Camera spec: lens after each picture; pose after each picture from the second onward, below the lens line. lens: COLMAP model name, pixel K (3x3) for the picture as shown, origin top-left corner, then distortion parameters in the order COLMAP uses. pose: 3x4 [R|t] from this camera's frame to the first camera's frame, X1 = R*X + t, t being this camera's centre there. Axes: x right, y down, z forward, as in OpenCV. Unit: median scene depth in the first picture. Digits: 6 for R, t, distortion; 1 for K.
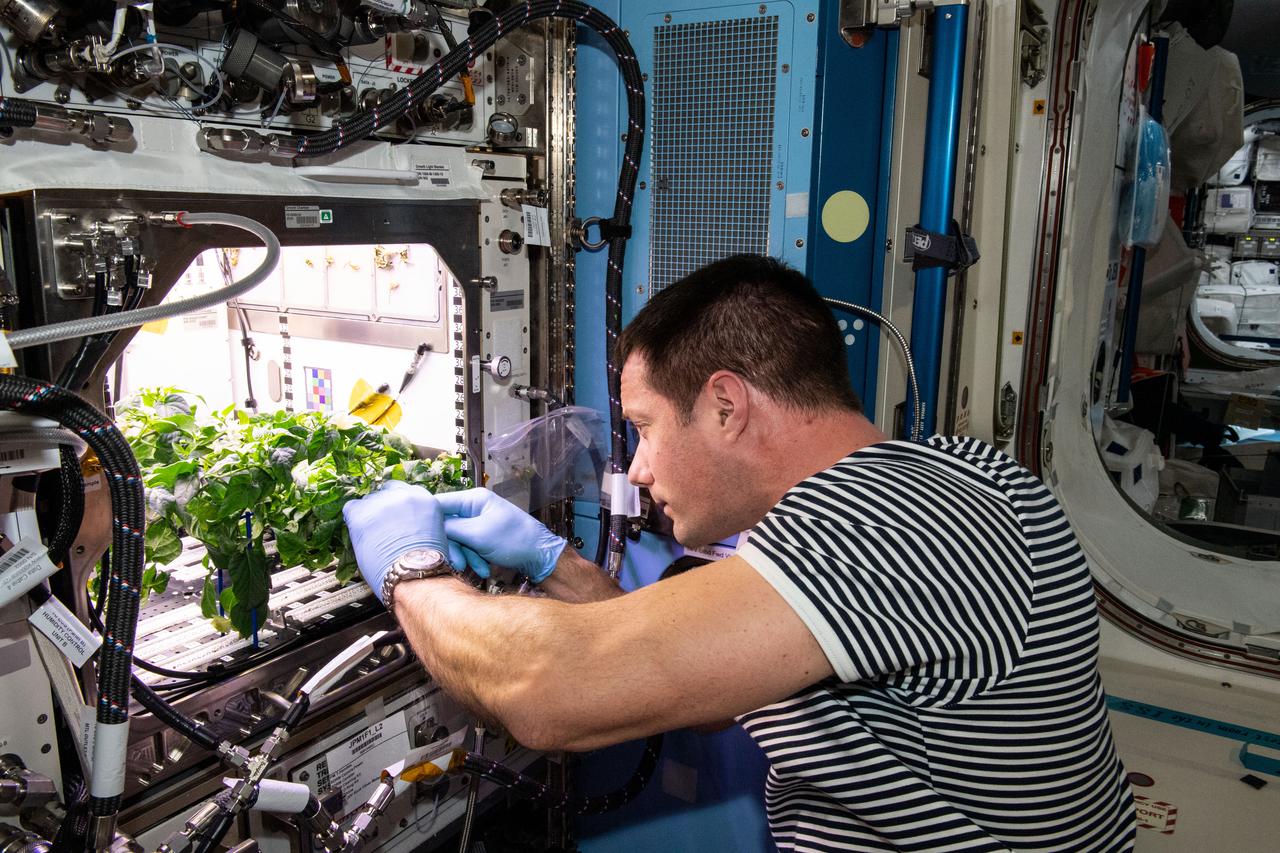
lens RADIAL K [[995.6, 0, 640.0], [0, 995.6, 426.5], [0, 0, 1]] dist [-0.003263, -0.042318]
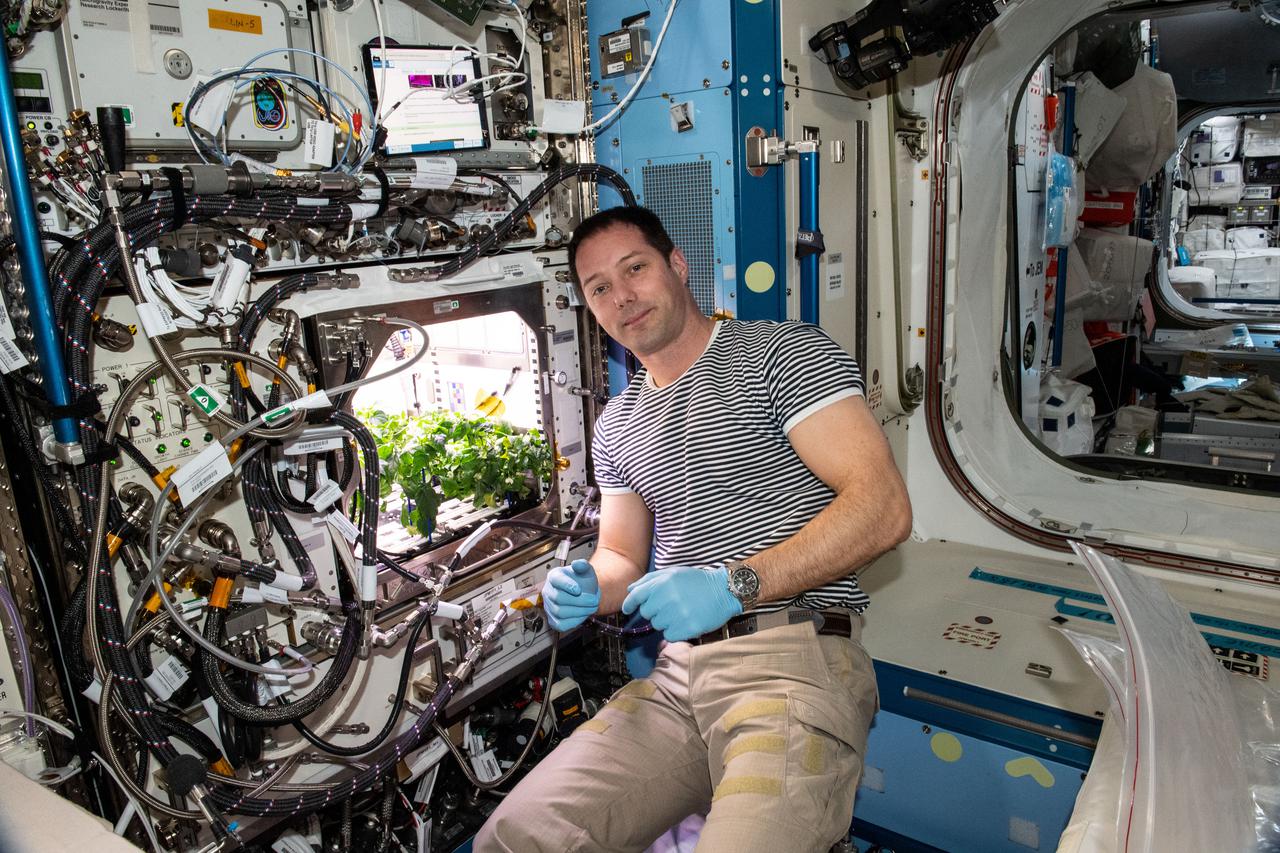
lens RADIAL K [[880.7, 0, 640.0], [0, 880.7, 426.5], [0, 0, 1]] dist [-0.044920, -0.001921]
pose [[0.992768, -0.045330, -0.111166, 0.155185], [0.049082, 0.998306, 0.031247, -0.017760], [0.109561, -0.036478, 0.993310, -0.466263]]
